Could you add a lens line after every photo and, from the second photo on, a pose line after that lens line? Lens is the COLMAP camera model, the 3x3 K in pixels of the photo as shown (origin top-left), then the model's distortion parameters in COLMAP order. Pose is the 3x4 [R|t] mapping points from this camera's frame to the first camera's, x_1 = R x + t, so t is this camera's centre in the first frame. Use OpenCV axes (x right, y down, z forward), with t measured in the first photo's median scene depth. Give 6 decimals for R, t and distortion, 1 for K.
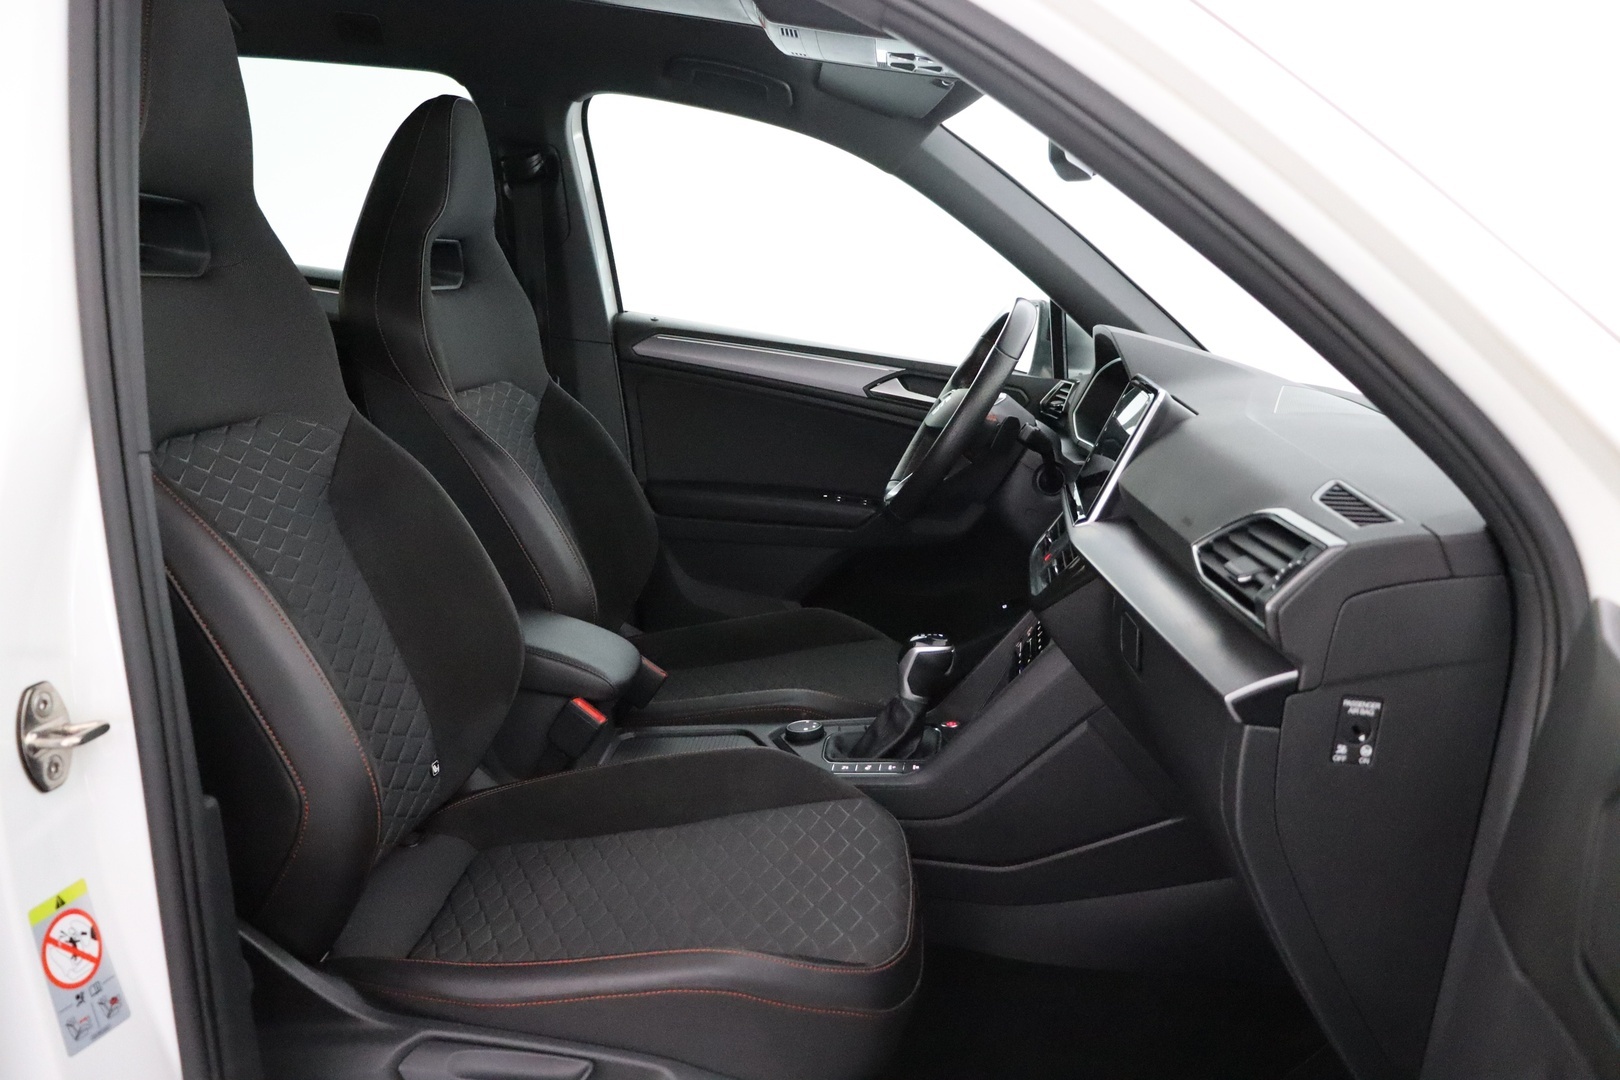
lens RADIAL K [[1374.3, 0, 808.9], [0, 1374.3, 459.2], [0, 0, 1]] dist [-0.068201, -0.001308]
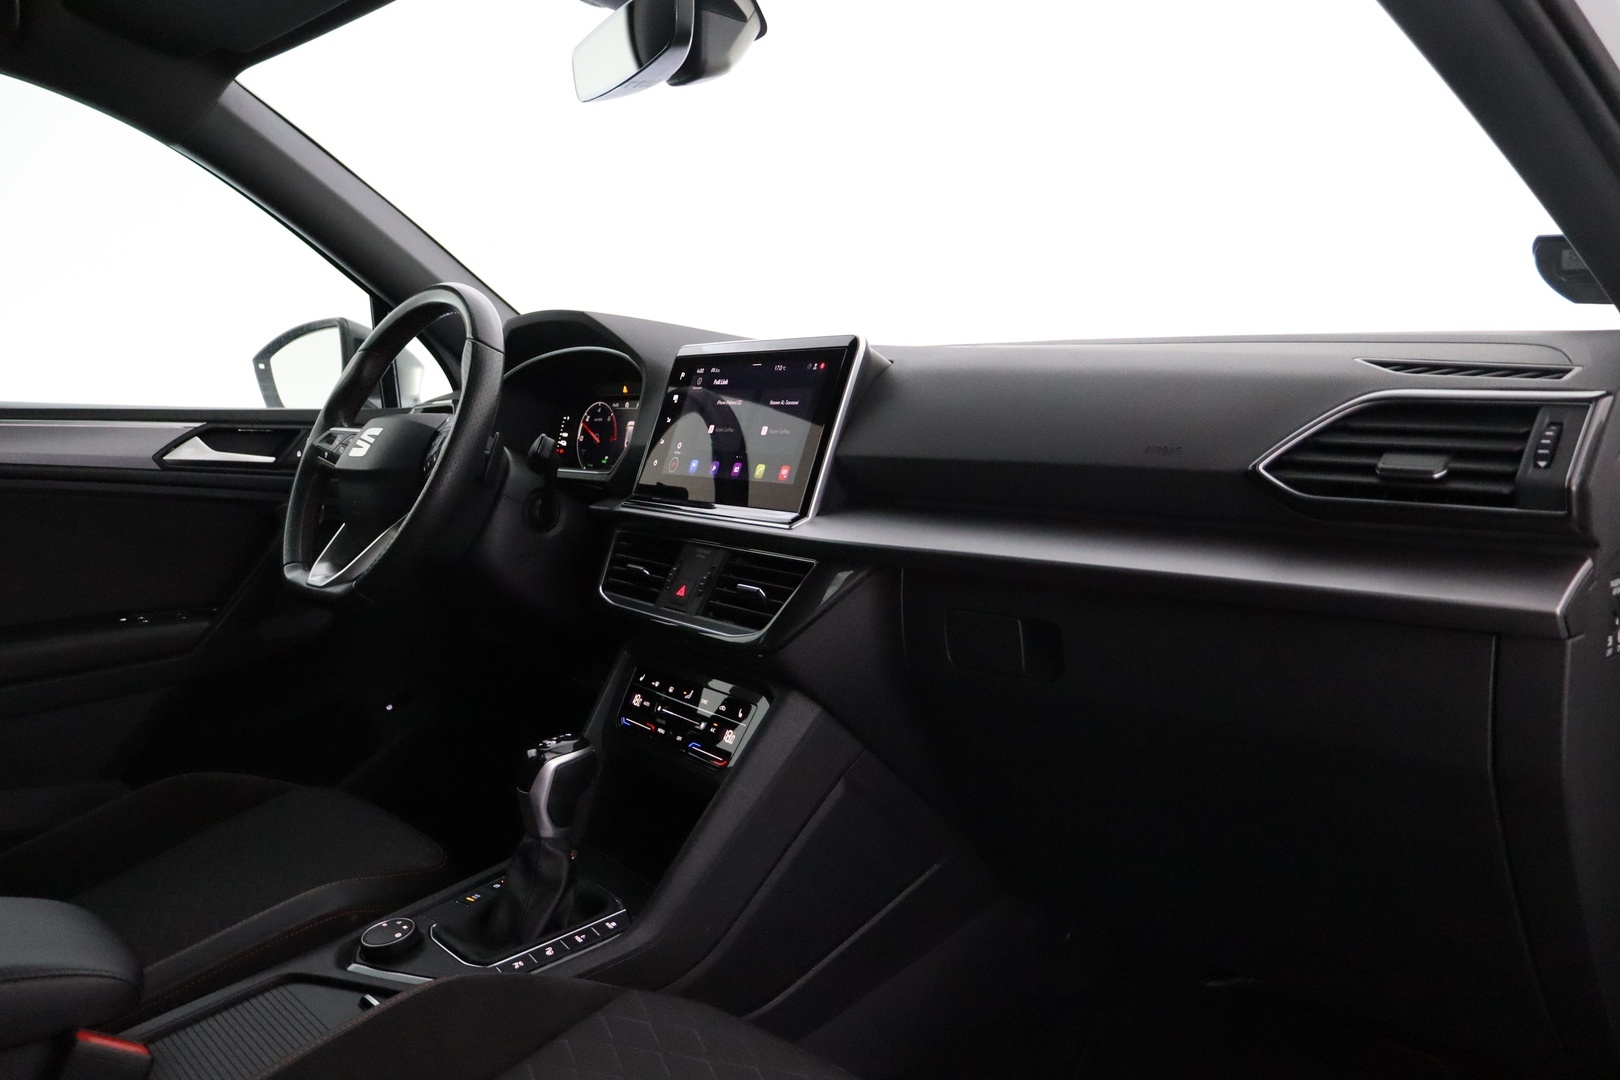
lens RADIAL K [[1374.3, 0, 808.9], [0, 1374.3, 459.2], [0, 0, 1]] dist [-0.068201, -0.001308]
pose [[0.719603, -0.151168, 0.677732, -0.201522], [0.186829, 0.982174, 0.020703, -0.002094], [-0.668780, 0.111722, 0.735018, 0.282402]]
